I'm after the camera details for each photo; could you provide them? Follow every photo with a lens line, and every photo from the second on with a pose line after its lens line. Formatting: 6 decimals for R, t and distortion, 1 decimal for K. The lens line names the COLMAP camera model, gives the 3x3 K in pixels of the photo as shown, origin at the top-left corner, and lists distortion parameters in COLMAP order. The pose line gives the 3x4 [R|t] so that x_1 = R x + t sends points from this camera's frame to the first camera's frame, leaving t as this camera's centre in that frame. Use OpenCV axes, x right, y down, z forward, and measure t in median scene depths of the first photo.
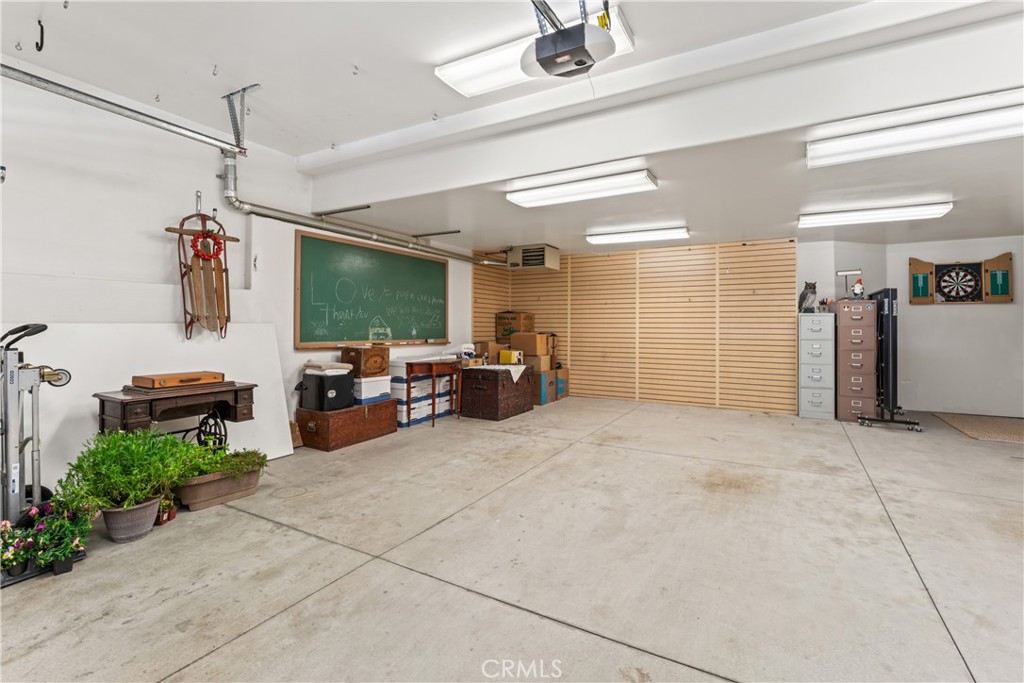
lens RADIAL K [[464.1, 0, 514.0], [0, 464.1, 323.5], [0, 0, 1]] dist [-0.001302, 0.000554]
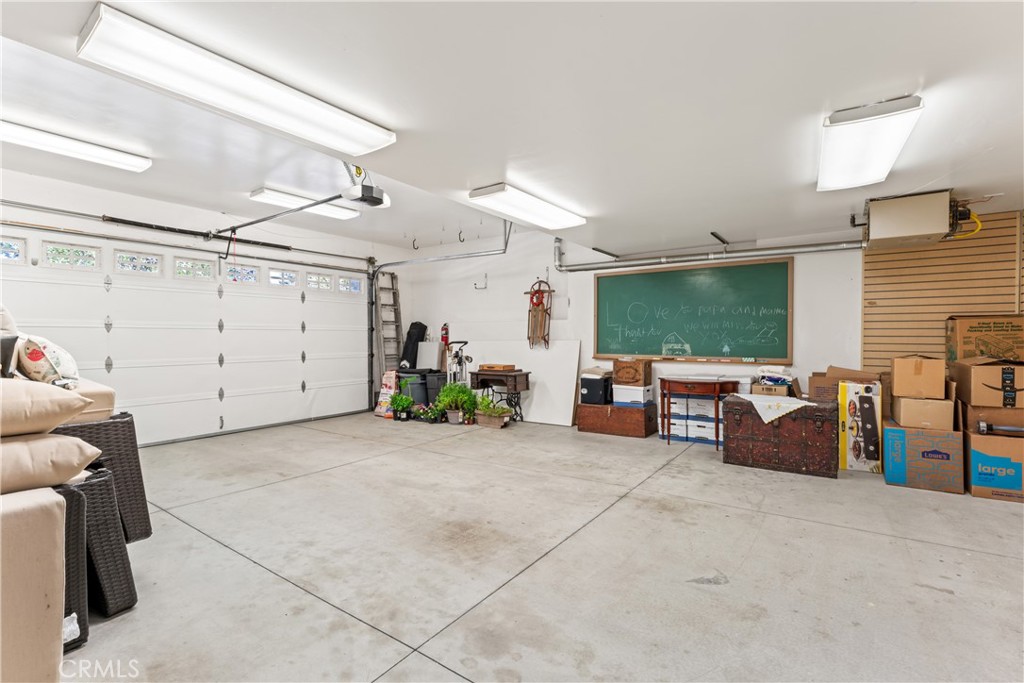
lens RADIAL K [[464.1, 0, 511.7], [0, 464.1, 341.6], [0, 0, 1]] dist [-0.001302, 0.000554]
pose [[-0.093608, 0.004363, -0.995600, 1.229898], [0.006854, 0.999970, 0.003737, -0.003409], [0.995586, -0.006474, -0.093635, 1.120242]]
